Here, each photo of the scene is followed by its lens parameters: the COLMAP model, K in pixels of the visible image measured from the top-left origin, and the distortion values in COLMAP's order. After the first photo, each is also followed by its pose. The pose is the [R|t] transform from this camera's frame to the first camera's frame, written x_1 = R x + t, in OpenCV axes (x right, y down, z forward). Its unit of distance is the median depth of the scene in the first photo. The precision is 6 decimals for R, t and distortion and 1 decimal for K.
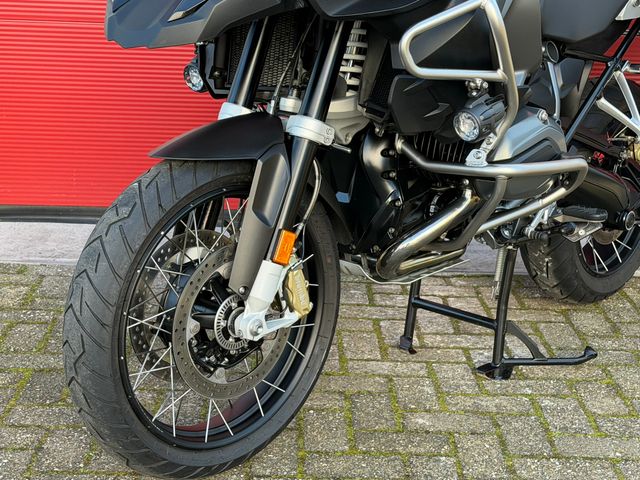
lens RADIAL K [[1227.5, 0, 321.6], [0, 1227.5, 244.5], [0, 0, 1]] dist [0.158320, -0.041313]
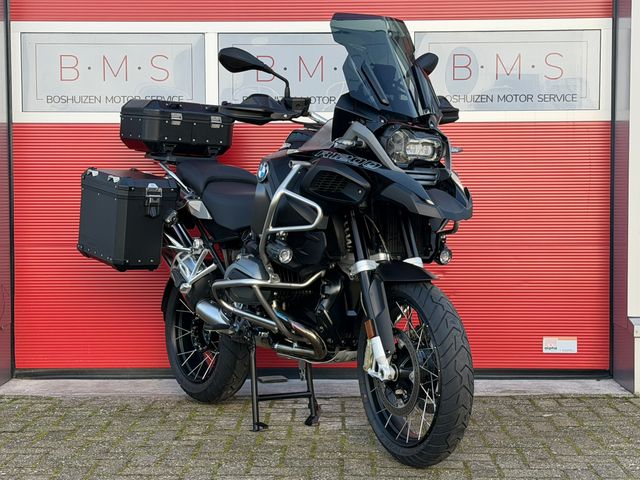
lens RADIAL K [[1232.1, 0, 326.1], [0, 1232.1, 242.3], [0, 0, 1]] dist [0.148675, 0.267198]
pose [[0.998642, -0.027760, -0.044093, 0.256408], [0.016299, 0.970220, -0.241677, 0.309639], [0.049489, 0.240630, 0.969354, -0.777807]]
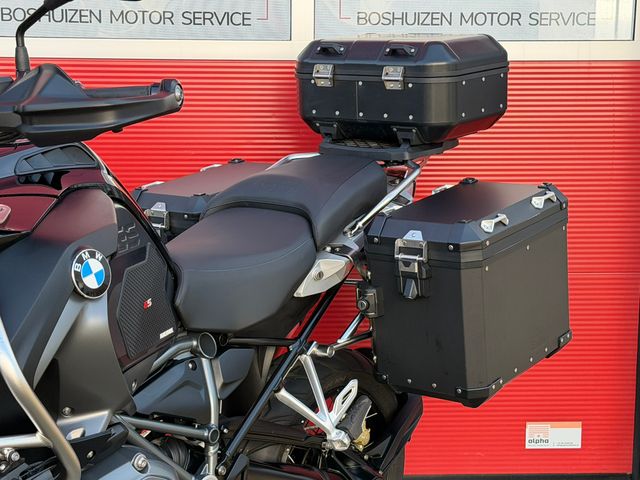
lens RADIAL K [[1227.5, 0, 321.6], [0, 1227.5, 244.5], [0, 0, 1]] dist [0.158320, -0.041313]
pose [[0.997595, -0.031694, 0.061635, 0.245606], [0.038357, 0.993177, -0.110123, -0.147786], [-0.057724, 0.112223, 0.992005, 0.189861]]
